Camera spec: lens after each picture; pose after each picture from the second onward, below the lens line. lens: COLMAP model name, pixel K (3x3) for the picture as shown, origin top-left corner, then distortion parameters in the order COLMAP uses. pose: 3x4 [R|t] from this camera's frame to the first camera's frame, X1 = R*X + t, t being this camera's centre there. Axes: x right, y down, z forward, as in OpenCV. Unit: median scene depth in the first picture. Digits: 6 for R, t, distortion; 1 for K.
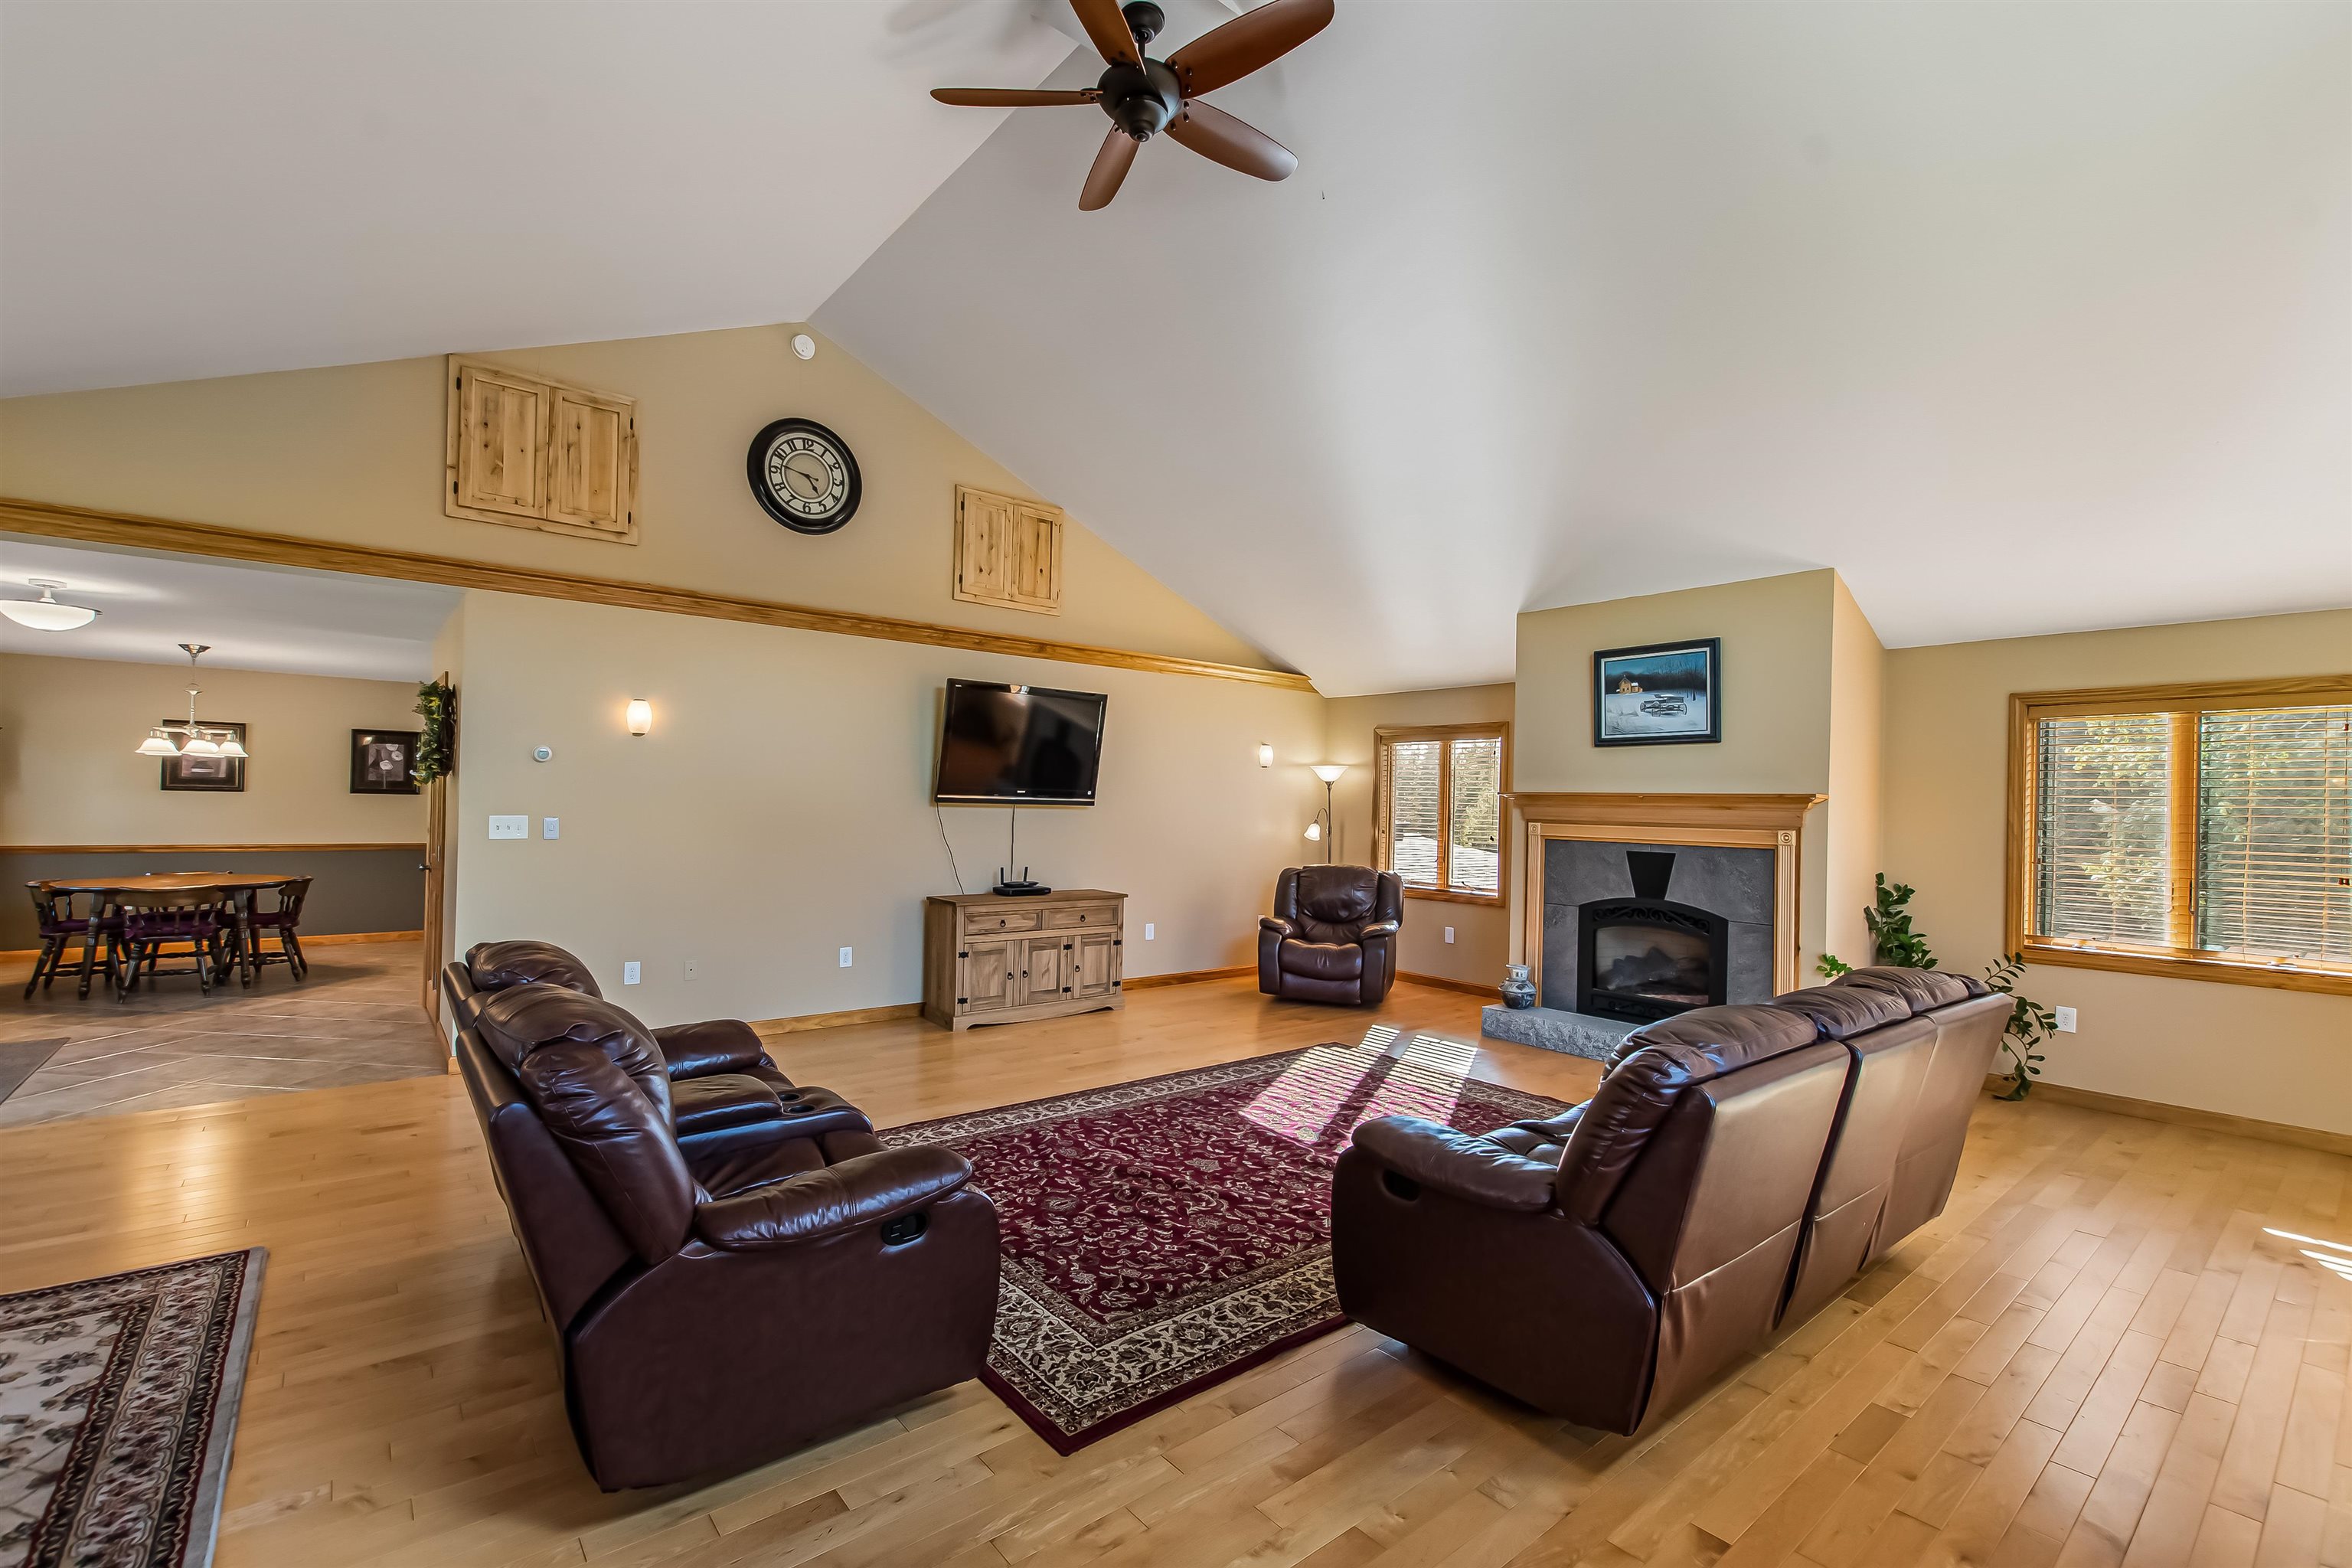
lens RADIAL K [[1017.3, 0, 1170.5], [0, 1017.3, 794.0], [0, 0, 1]] dist [0.008658, -0.004963]
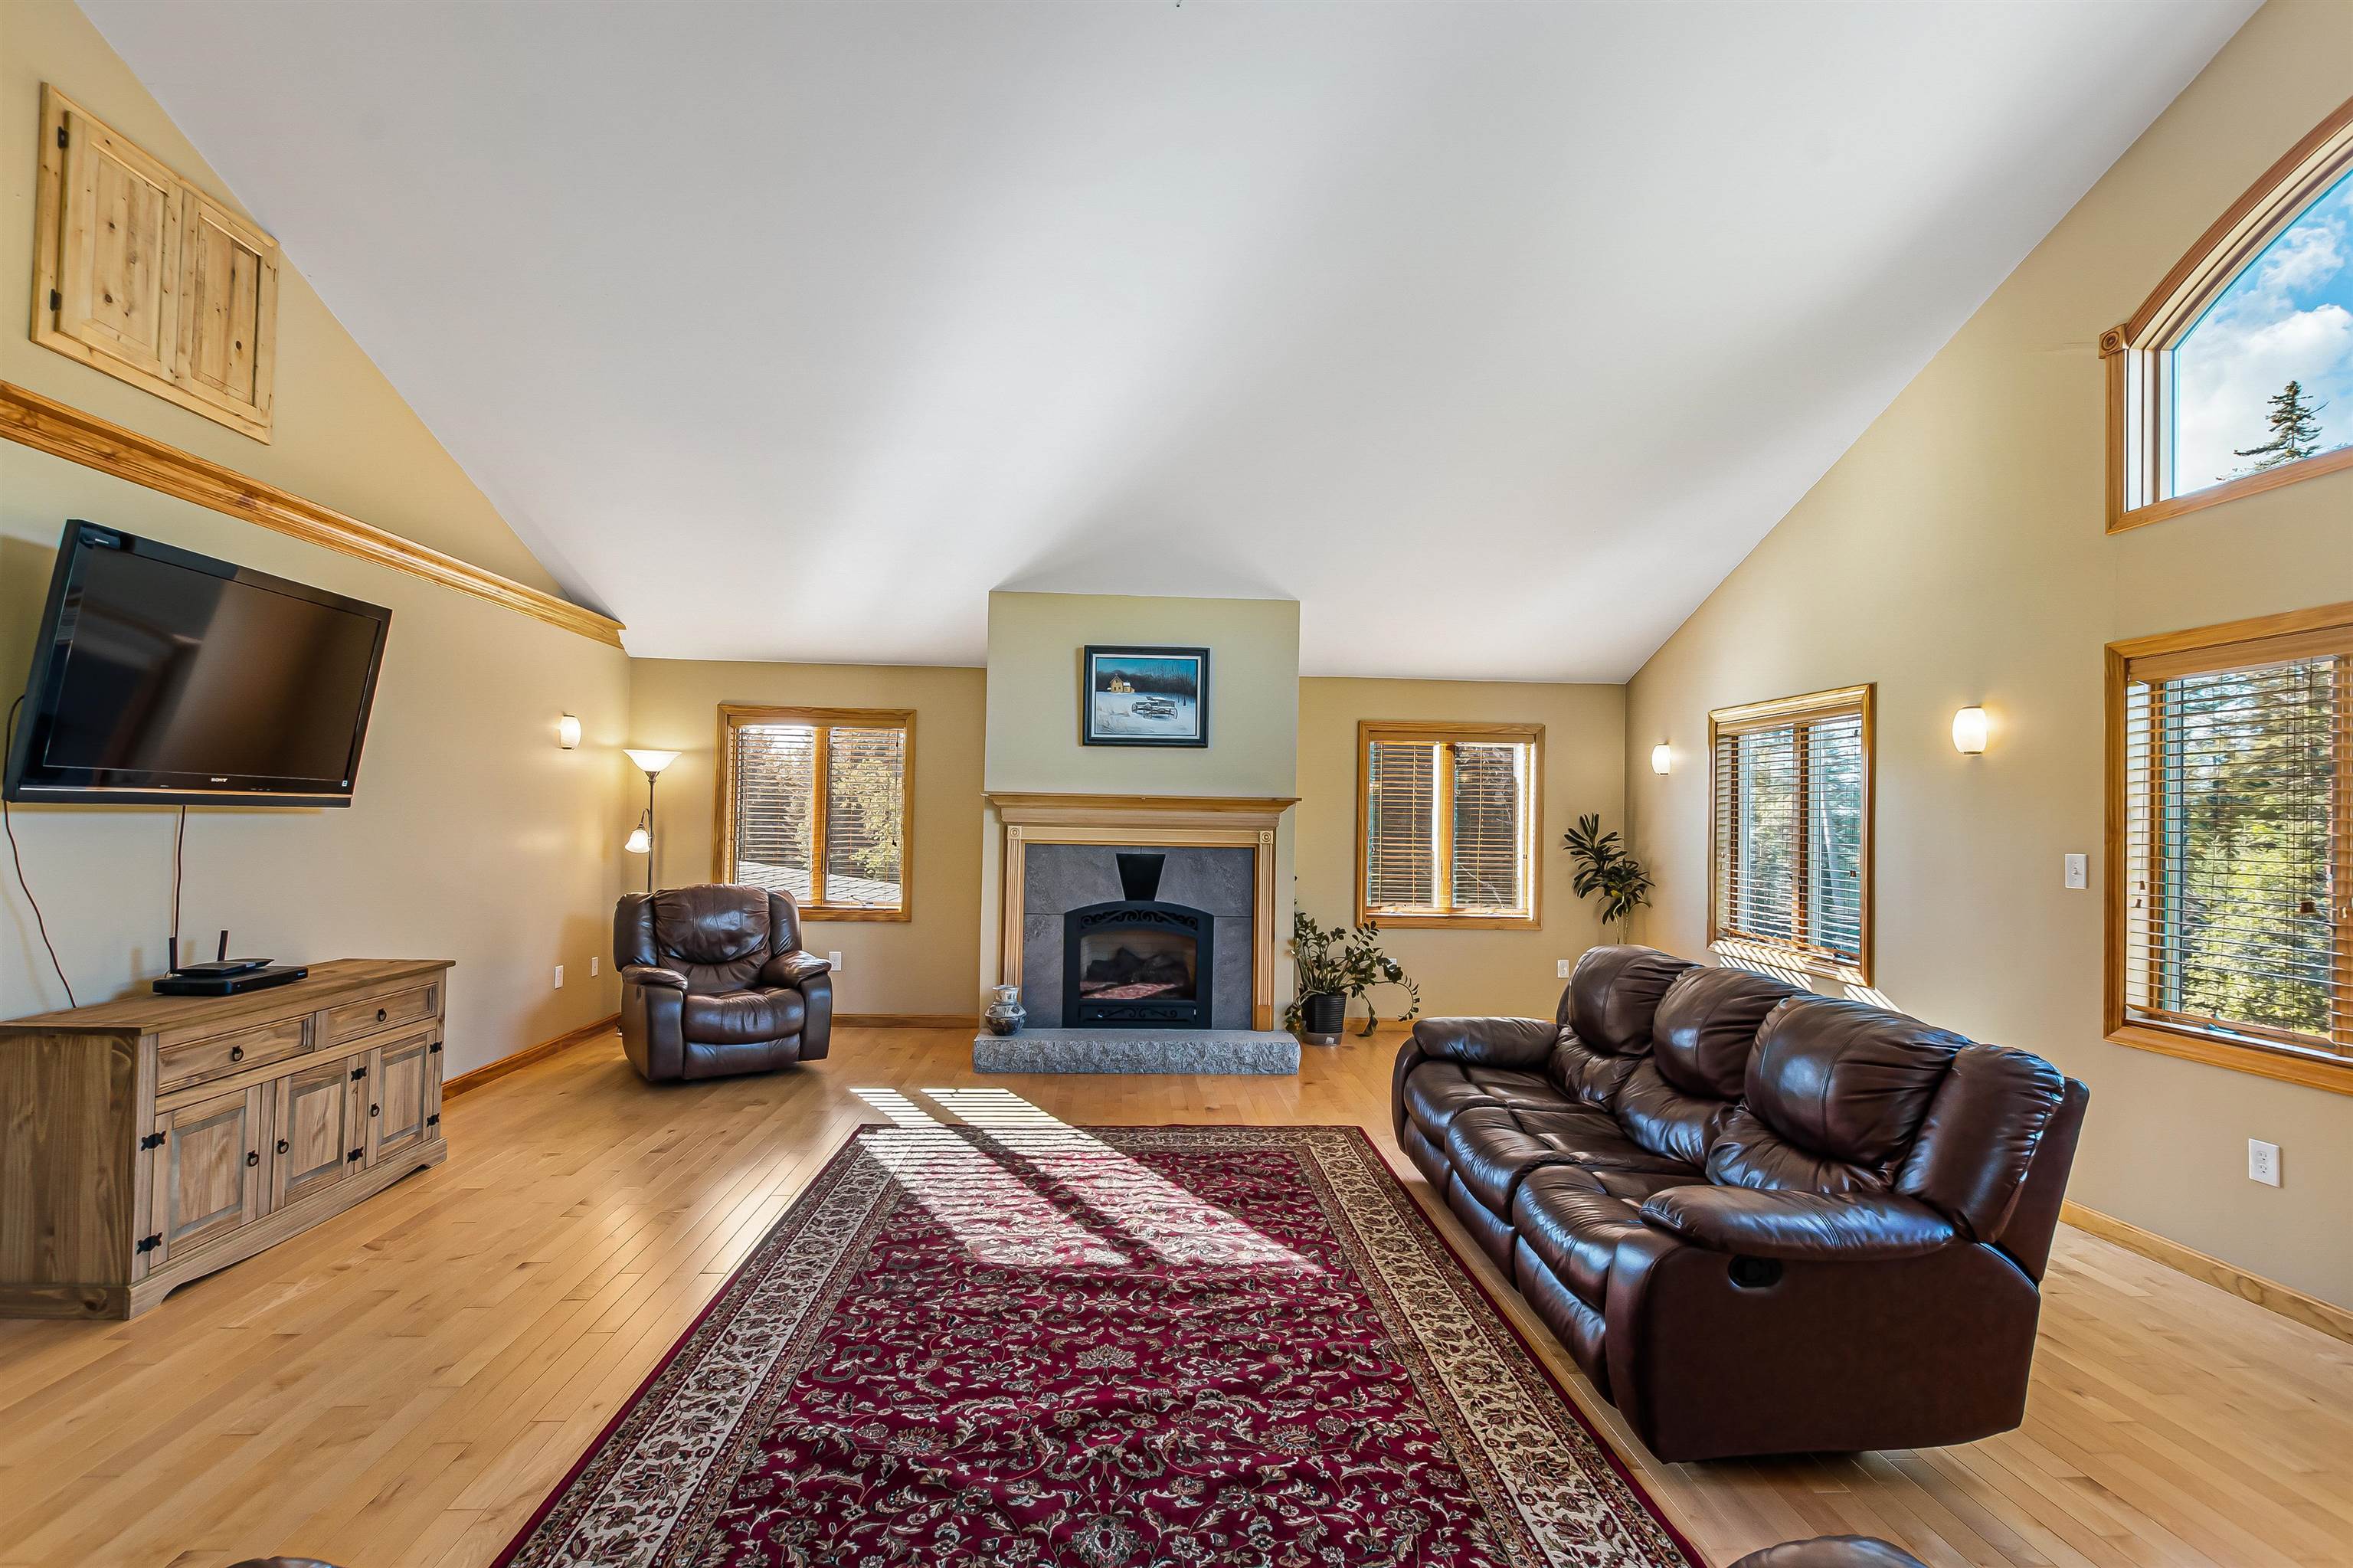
lens RADIAL K [[1018.0, 0, 1173.7], [0, 1018.0, 801.8], [0, 0, 1]] dist [-0.000553, -0.000466]
pose [[0.587148, 0.001504, 0.809478, -0.306870], [-0.013299, 0.999881, 0.007788, -0.002256], [-0.809371, -0.015338, 0.587098, 0.374461]]
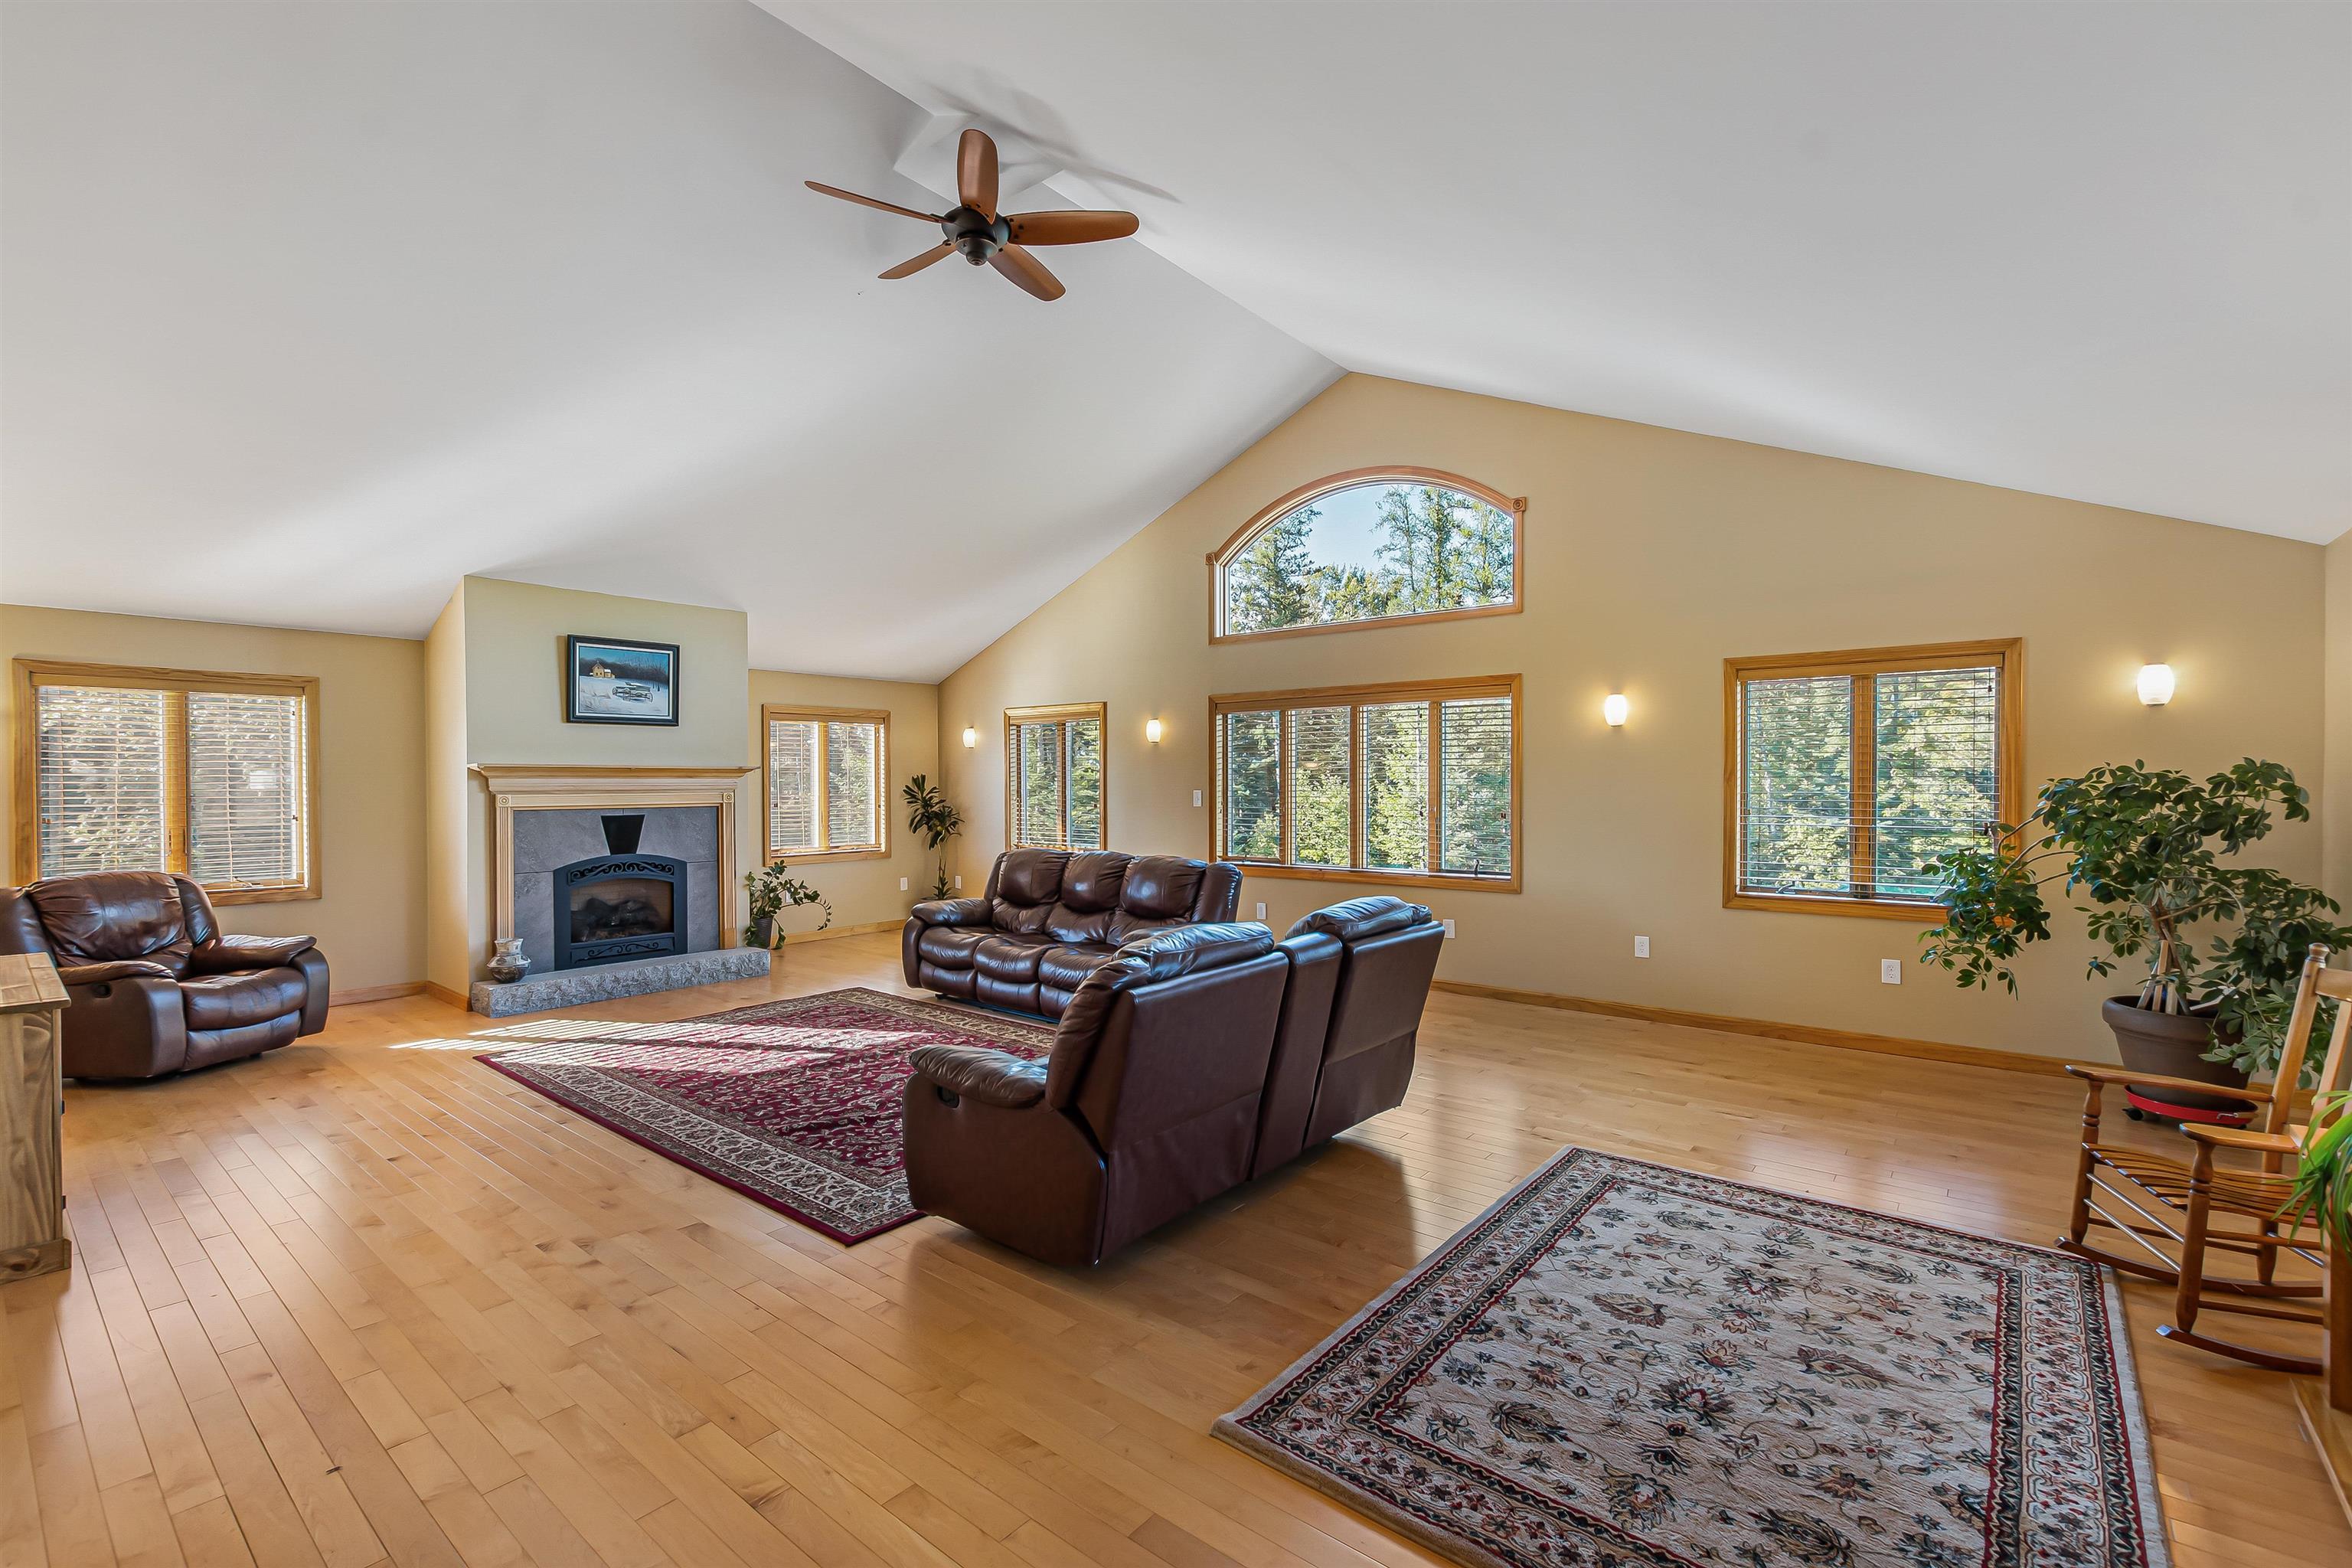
lens RADIAL K [[1017.3, 0, 1170.5], [0, 1017.3, 794.0], [0, 0, 1]] dist [0.008658, -0.004963]
pose [[-0.194533, -0.033536, 0.980322, -0.784175], [-0.009940, 0.999431, 0.032218, -0.011594], [-0.980846, -0.003477, -0.194756, 0.585146]]
